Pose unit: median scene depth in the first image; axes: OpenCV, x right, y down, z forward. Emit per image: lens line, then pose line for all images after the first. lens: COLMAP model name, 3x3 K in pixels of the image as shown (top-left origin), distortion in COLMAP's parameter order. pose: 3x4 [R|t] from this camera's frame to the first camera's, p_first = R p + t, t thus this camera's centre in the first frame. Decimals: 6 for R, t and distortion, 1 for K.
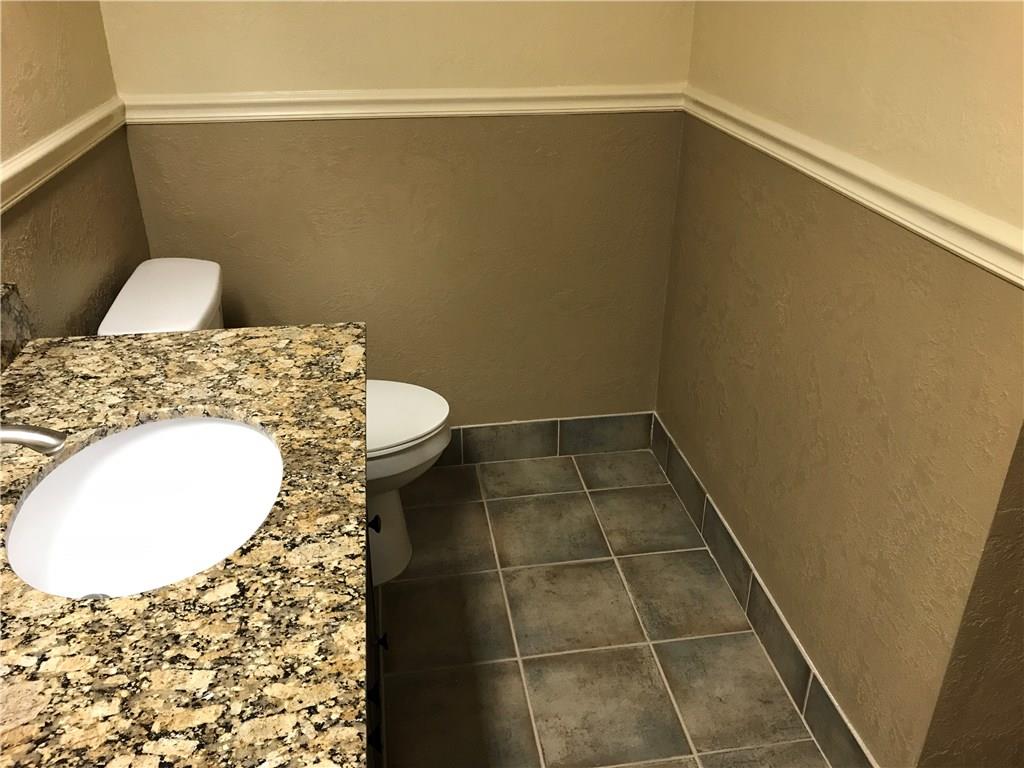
lens RADIAL K [[843.2, 0, 515.4], [0, 843.2, 361.9], [0, 0, 1]] dist [0.017931, -0.001508]
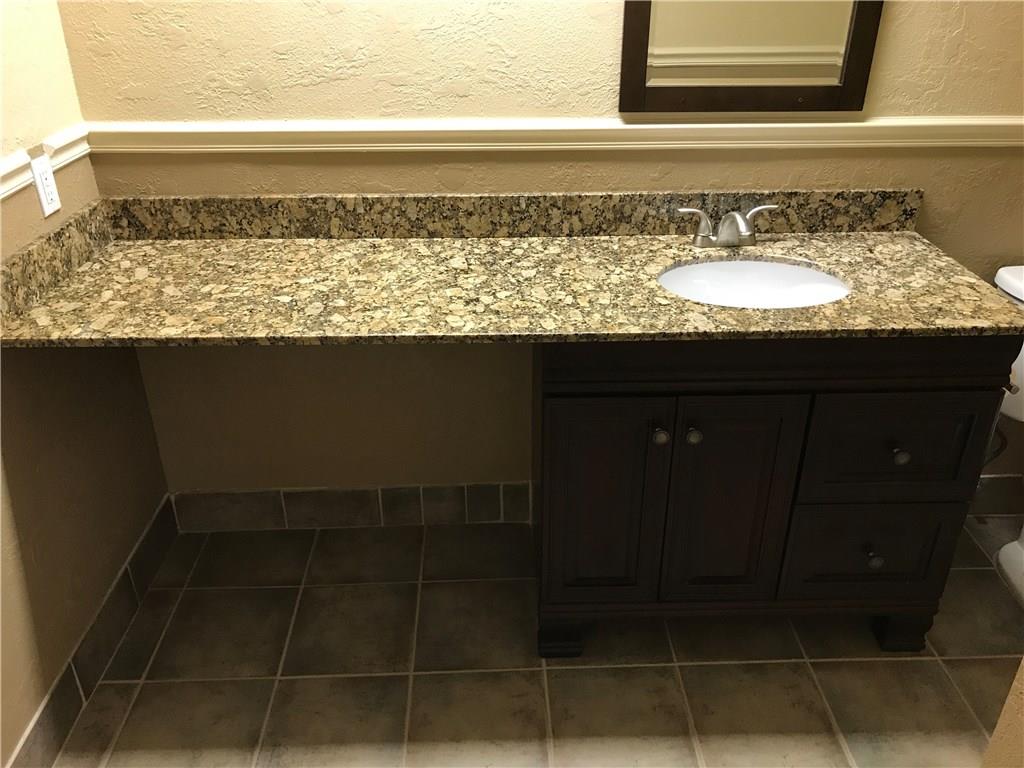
lens RADIAL K [[840.6, 0, 514.1], [0, 840.6, 376.2], [0, 0, 1]] dist [0.032062, -0.028920]
pose [[-0.127914, 0.458380, -0.879503, 1.008313], [-0.439993, 0.768517, 0.464529, -0.232216], [0.888844, 0.446396, 0.103380, 0.401084]]
